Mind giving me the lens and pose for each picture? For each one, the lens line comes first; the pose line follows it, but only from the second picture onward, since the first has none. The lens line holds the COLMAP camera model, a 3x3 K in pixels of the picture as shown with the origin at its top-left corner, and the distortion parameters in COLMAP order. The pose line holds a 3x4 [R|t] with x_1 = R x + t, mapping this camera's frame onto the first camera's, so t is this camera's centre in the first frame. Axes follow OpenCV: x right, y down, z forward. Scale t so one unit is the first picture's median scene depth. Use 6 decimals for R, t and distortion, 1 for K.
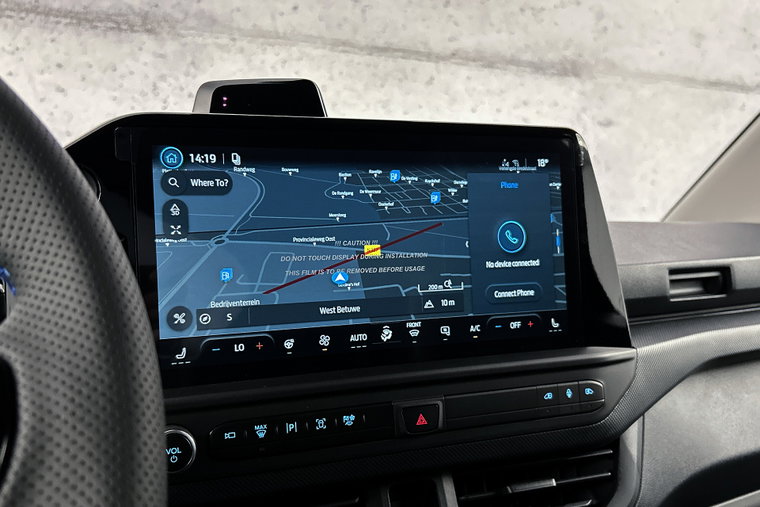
lens RADIAL K [[742.7, 0, 379.8], [0, 742.7, 248.1], [0, 0, 1]] dist [0.041454, 0.000000]
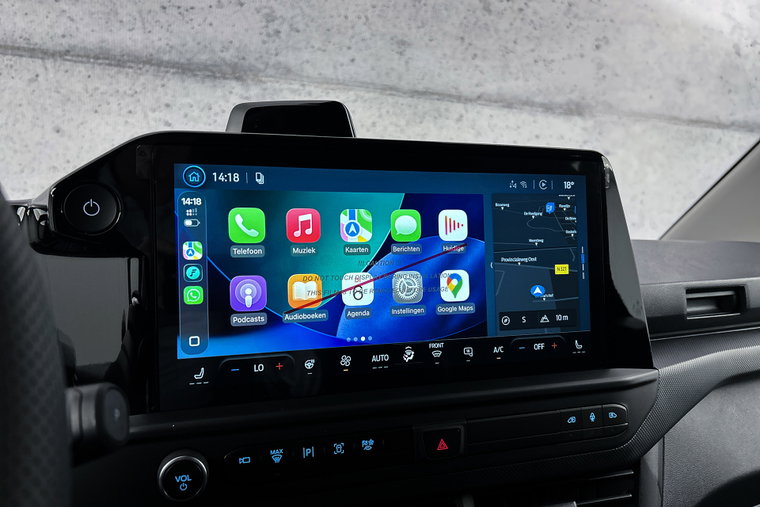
lens RADIAL K [[579.1, 0, 380.6], [0, 579.1, 249.2], [0, 0, 1]] dist [0.048063, -0.048050]
pose [[0.997775, 0.017287, -0.064395, 0.017470], [-0.017406, 0.999848, -0.001292, -0.022353], [0.064363, 0.002410, 0.997924, 0.198458]]
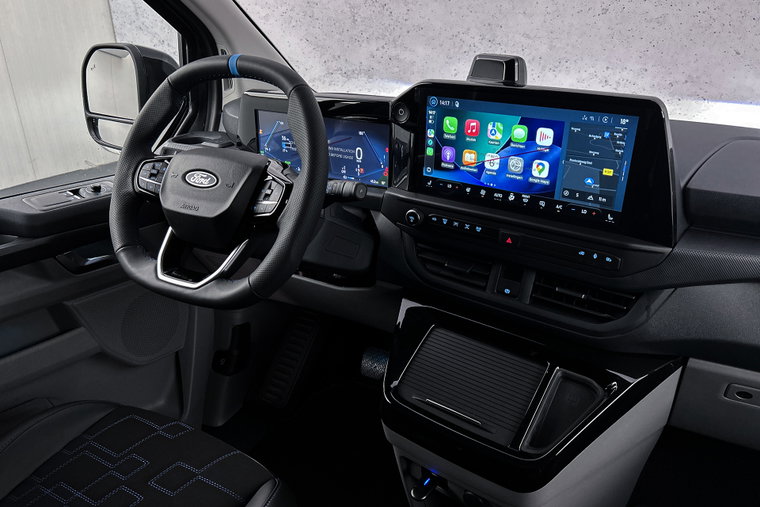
lens RADIAL K [[579.1, 0, 378.2], [0, 579.1, 256.9], [0, 0, 1]] dist [0.048063, -0.048050]
pose [[0.530476, 0.364126, -0.765512, 1.010121], [-0.023136, 0.908928, 0.416311, -0.361724], [0.847384, -0.203132, 0.490589, -0.128339]]
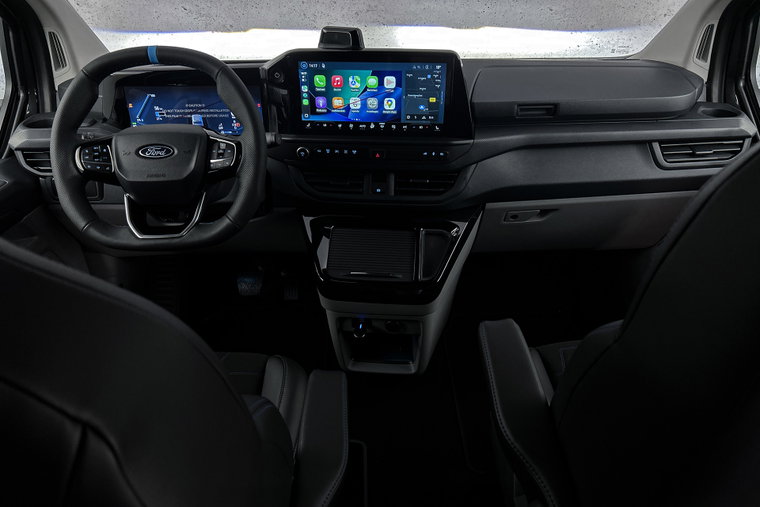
lens RADIAL K [[579.1, 0, 370.8], [0, 579.1, 265.5], [0, 0, 1]] dist [0.048063, -0.048050]
pose [[0.891336, 0.250014, -0.378172, 0.961271], [-0.021666, 0.856722, 0.515323, -0.569823], [0.452826, -0.451132, 0.769044, -1.009224]]
